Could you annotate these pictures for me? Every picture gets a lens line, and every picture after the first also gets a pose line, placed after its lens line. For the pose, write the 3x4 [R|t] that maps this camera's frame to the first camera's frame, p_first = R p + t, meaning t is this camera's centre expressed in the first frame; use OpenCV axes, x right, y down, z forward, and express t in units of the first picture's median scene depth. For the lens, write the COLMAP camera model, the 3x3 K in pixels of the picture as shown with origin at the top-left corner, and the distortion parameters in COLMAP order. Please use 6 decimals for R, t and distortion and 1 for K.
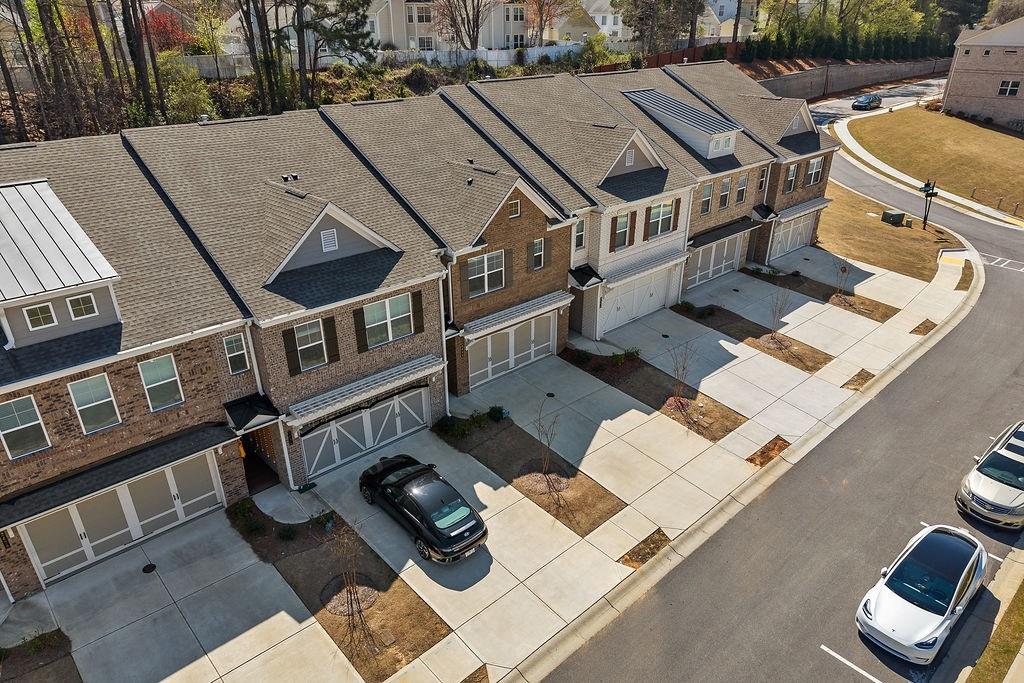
lens RADIAL K [[674.2, 0, 510.5], [0, 674.2, 384.1], [0, 0, 1]] dist [0.062651, -0.117006]
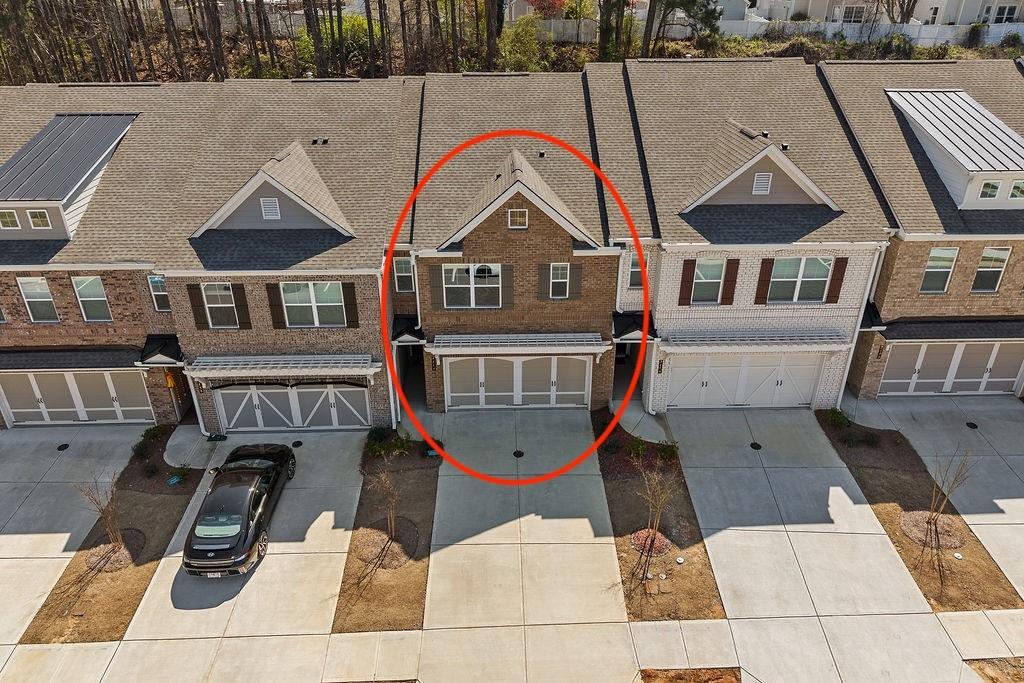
lens RADIAL K [[680.0, 0, 512.0], [0, 680.0, 341.5], [0, 0, 1]] dist [0.007099, -0.004219]
pose [[0.748360, 0.311047, -0.585840, 0.519802], [-0.317625, 0.943429, 0.095167, -0.197188], [0.582299, 0.114859, 0.804820, 0.368300]]
